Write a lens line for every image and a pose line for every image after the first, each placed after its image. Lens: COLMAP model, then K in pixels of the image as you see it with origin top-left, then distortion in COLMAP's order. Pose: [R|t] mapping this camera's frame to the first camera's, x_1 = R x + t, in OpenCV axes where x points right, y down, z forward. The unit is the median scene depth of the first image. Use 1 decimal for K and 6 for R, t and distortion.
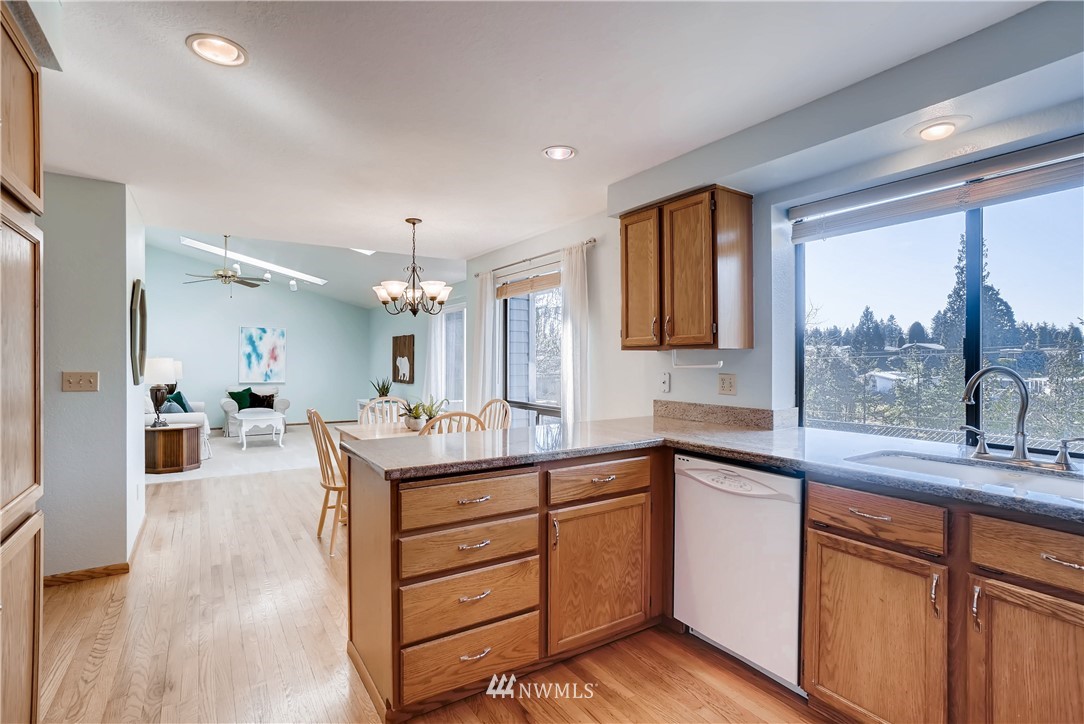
lens RADIAL K [[518.4, 0, 529.6], [0, 518.4, 360.4], [0, 0, 1]] dist [-0.049987, 0.027352]
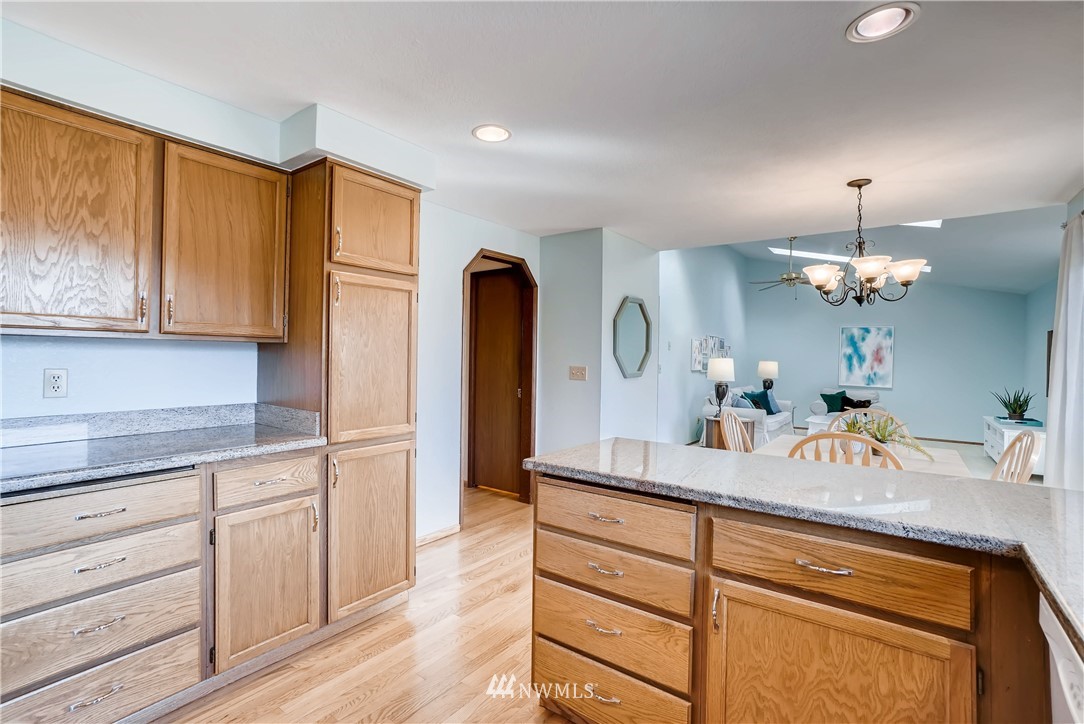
lens RADIAL K [[507.6, 0, 515.9], [0, 507.6, 356.2], [0, 0, 1]] dist [-0.048235, 0.025314]
pose [[0.328979, 0.001324, -0.944336, 0.174583], [-0.013283, 0.999907, -0.003226, -0.000175], [0.944244, 0.013604, 0.328966, 0.152462]]
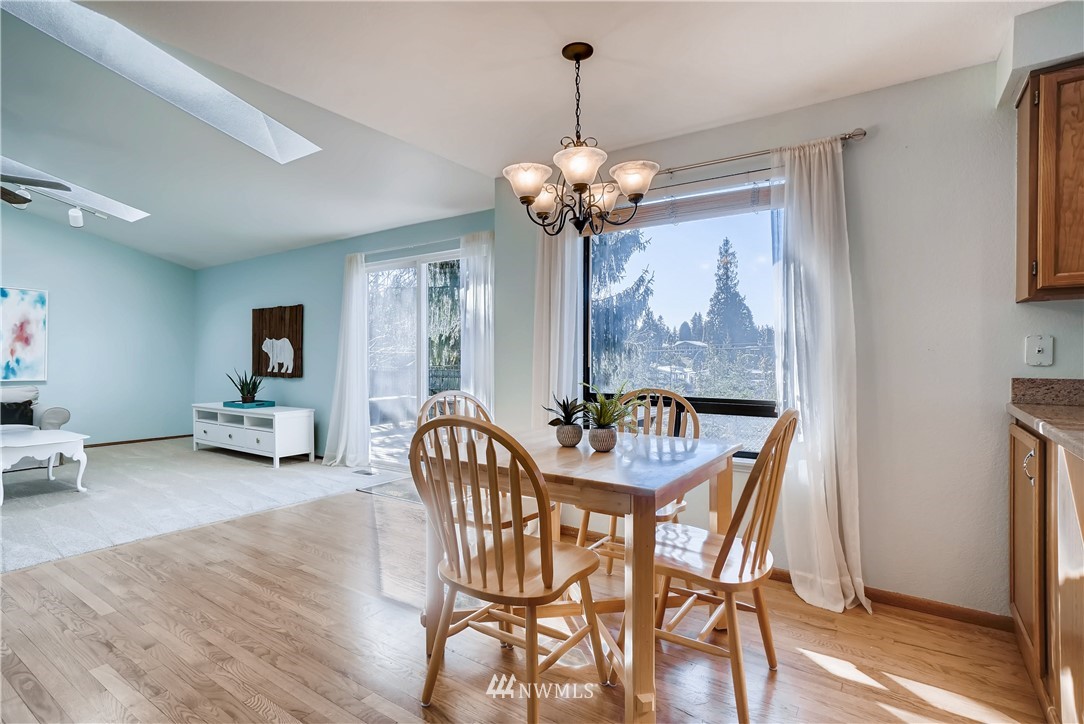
lens RADIAL K [[540.7, 0, 530.4], [0, 540.7, 360.0], [0, 0, 1]] dist [0.009953, 0.000260]
pose [[0.930341, -0.004110, 0.366674, -0.263988], [0.001547, 0.999972, 0.007283, 0.022220], [-0.366693, -0.006208, 0.930321, 0.280972]]
